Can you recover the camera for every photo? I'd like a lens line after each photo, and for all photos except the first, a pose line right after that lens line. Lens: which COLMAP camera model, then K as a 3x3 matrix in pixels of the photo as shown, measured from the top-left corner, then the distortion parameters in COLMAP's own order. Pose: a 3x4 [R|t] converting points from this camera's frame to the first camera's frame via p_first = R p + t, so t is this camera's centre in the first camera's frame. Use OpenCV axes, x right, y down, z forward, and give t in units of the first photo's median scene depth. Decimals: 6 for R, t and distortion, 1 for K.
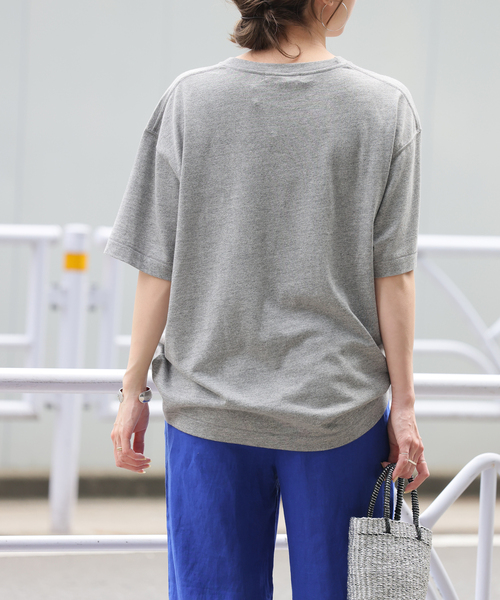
lens RADIAL K [[2291.4, 0, 250.0], [0, 2291.4, 300.0], [0, 0, 1]] dist [-0.125314, -0.624154]
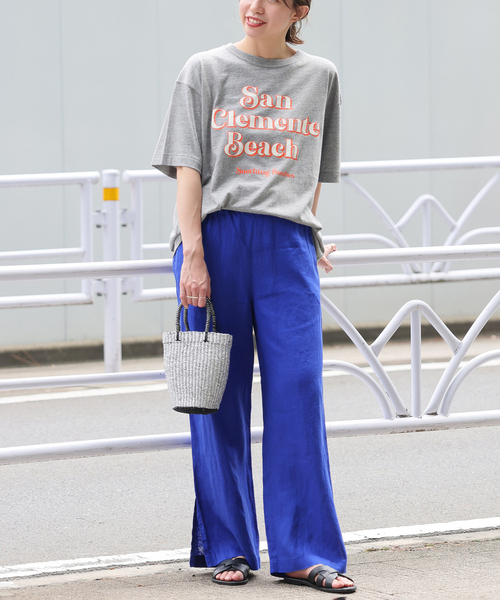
lens RADIAL K [[2228.4, 0, 250.0], [0, 2228.4, 300.0], [0, 0, 1]] dist [-0.199400, -1.378072]
pose [[0.998191, -0.057428, -0.017799, 0.034129], [0.058602, 0.995497, 0.074505, -0.050095], [0.013440, -0.075414, 0.997062, -0.423910]]
